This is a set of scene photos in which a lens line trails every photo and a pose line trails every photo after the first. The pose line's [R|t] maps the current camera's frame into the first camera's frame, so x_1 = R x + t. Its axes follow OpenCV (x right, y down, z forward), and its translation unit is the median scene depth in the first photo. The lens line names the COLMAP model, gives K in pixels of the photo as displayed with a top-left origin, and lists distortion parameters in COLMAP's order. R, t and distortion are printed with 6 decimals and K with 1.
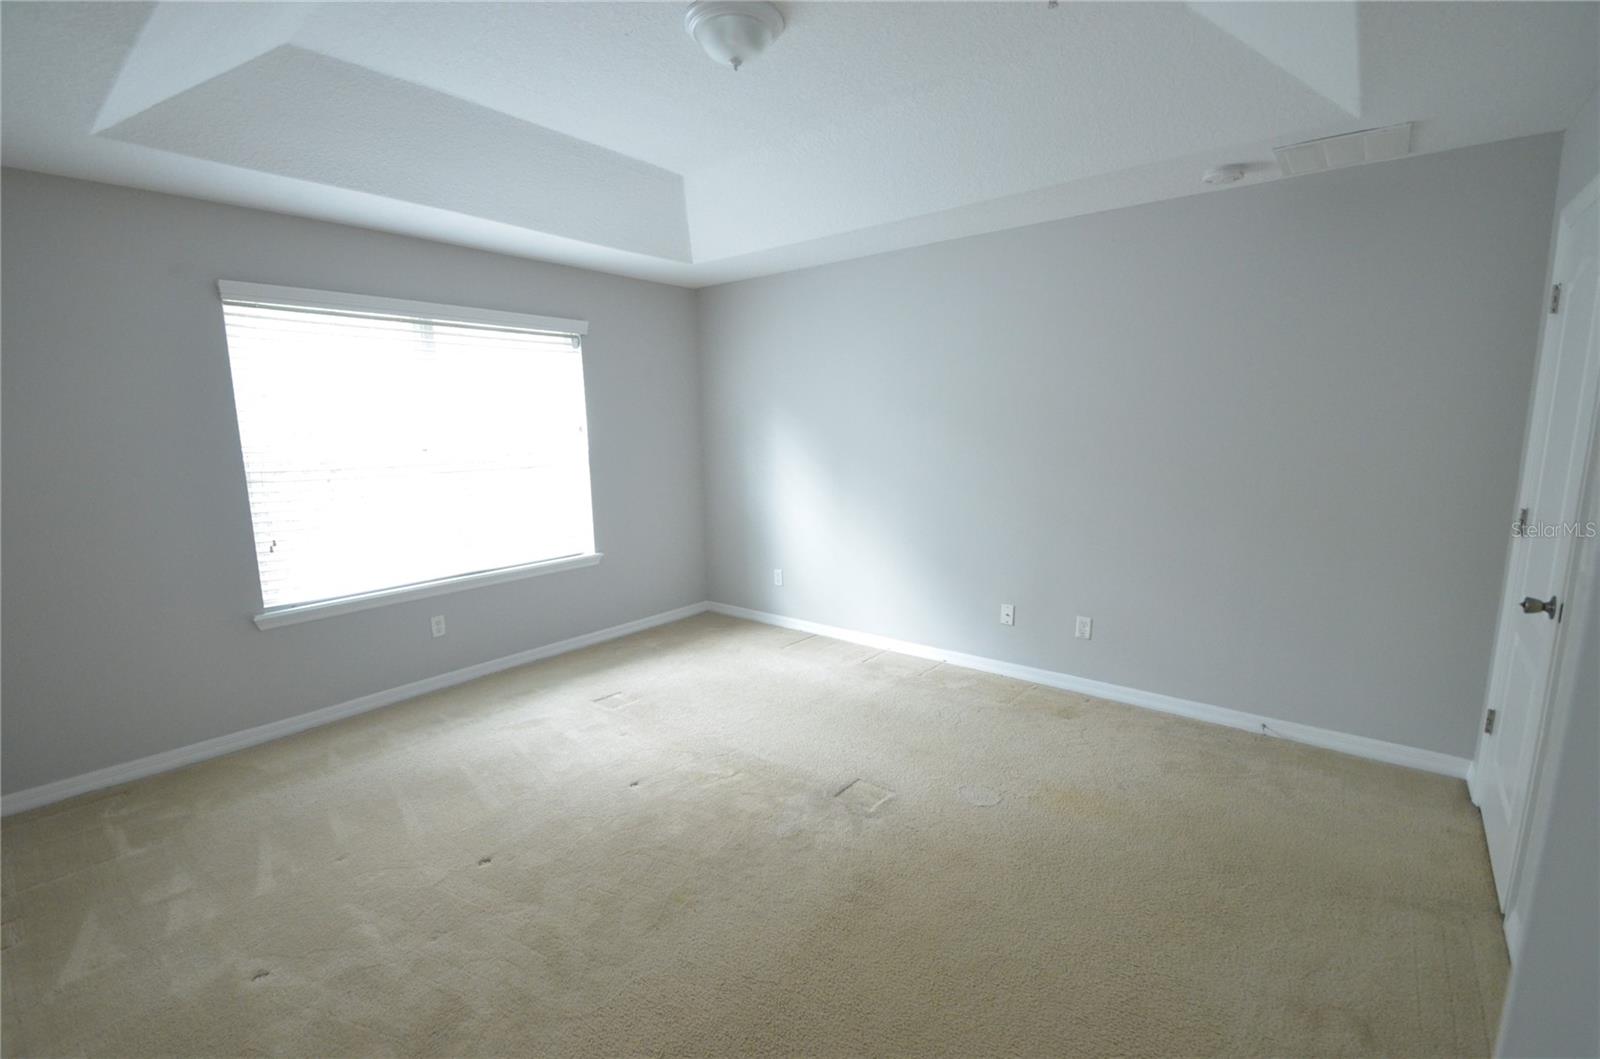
lens RADIAL K [[696.6, 0, 800.8], [0, 696.6, 539.4], [0, 0, 1]] dist [0.003272, -0.009687]
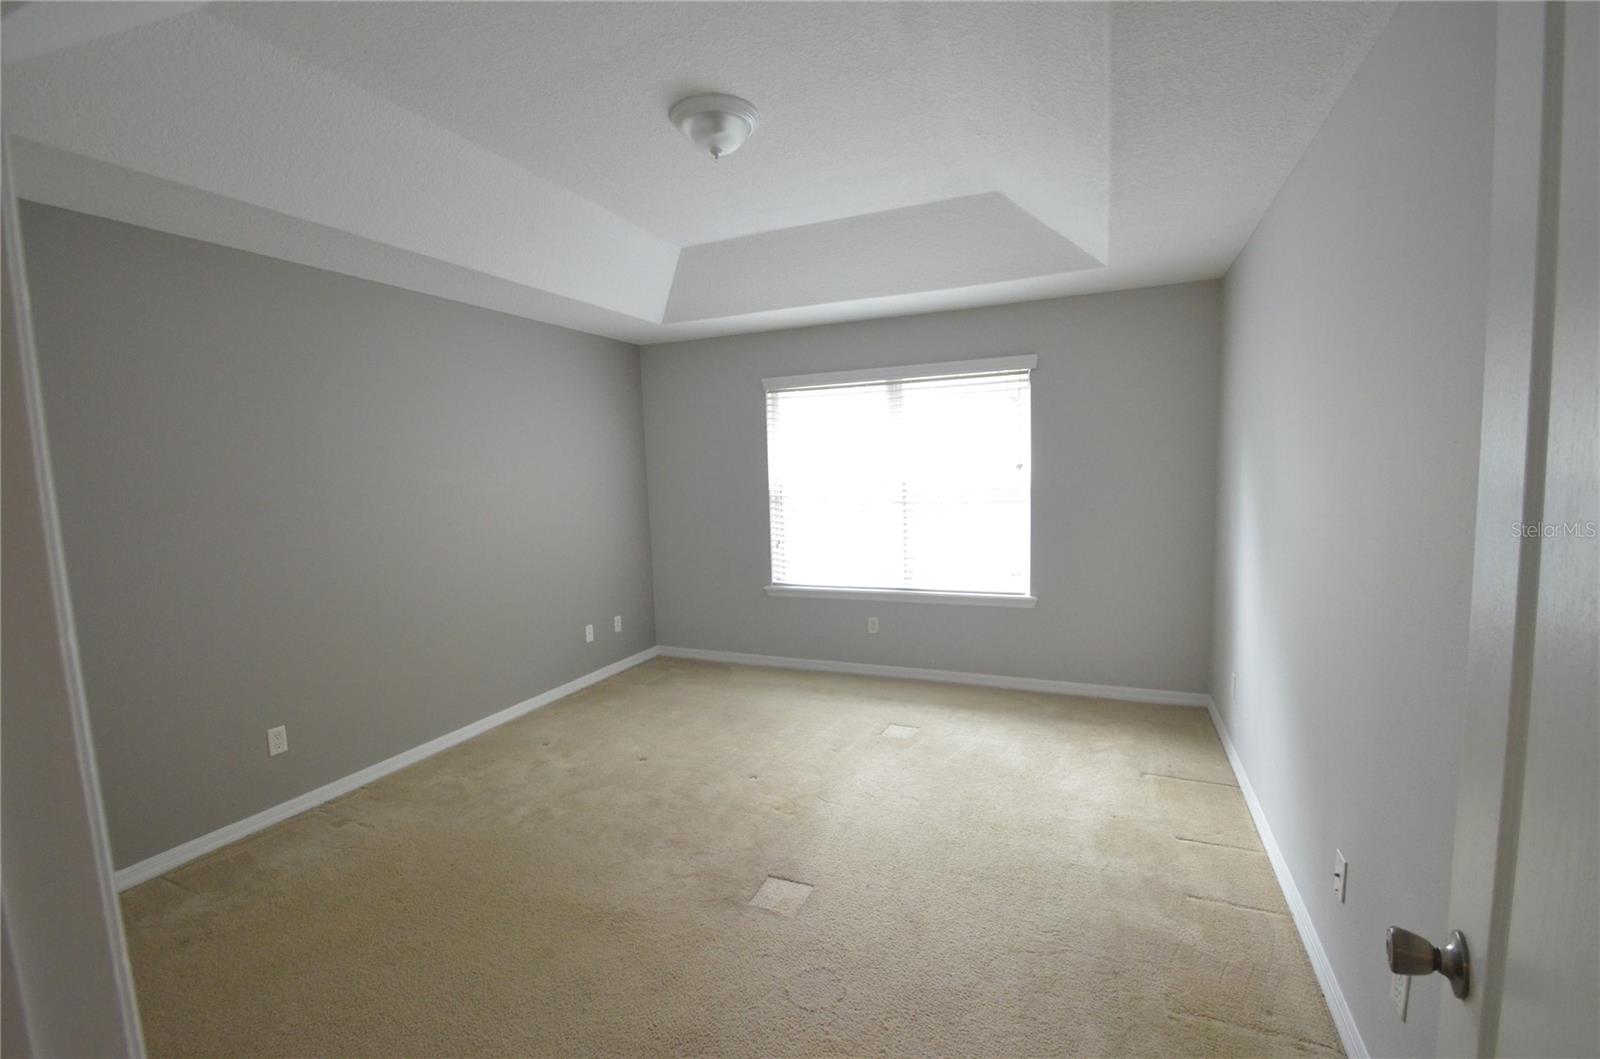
lens RADIAL K [[696.6, 0, 800.8], [0, 696.6, 539.4], [0, 0, 1]] dist [0.003272, -0.009687]
pose [[0.269229, 0.103114, -0.957540, 0.621620], [-0.134427, 0.988542, 0.068656, -0.095123], [0.953648, 0.110235, 0.280006, 0.512329]]
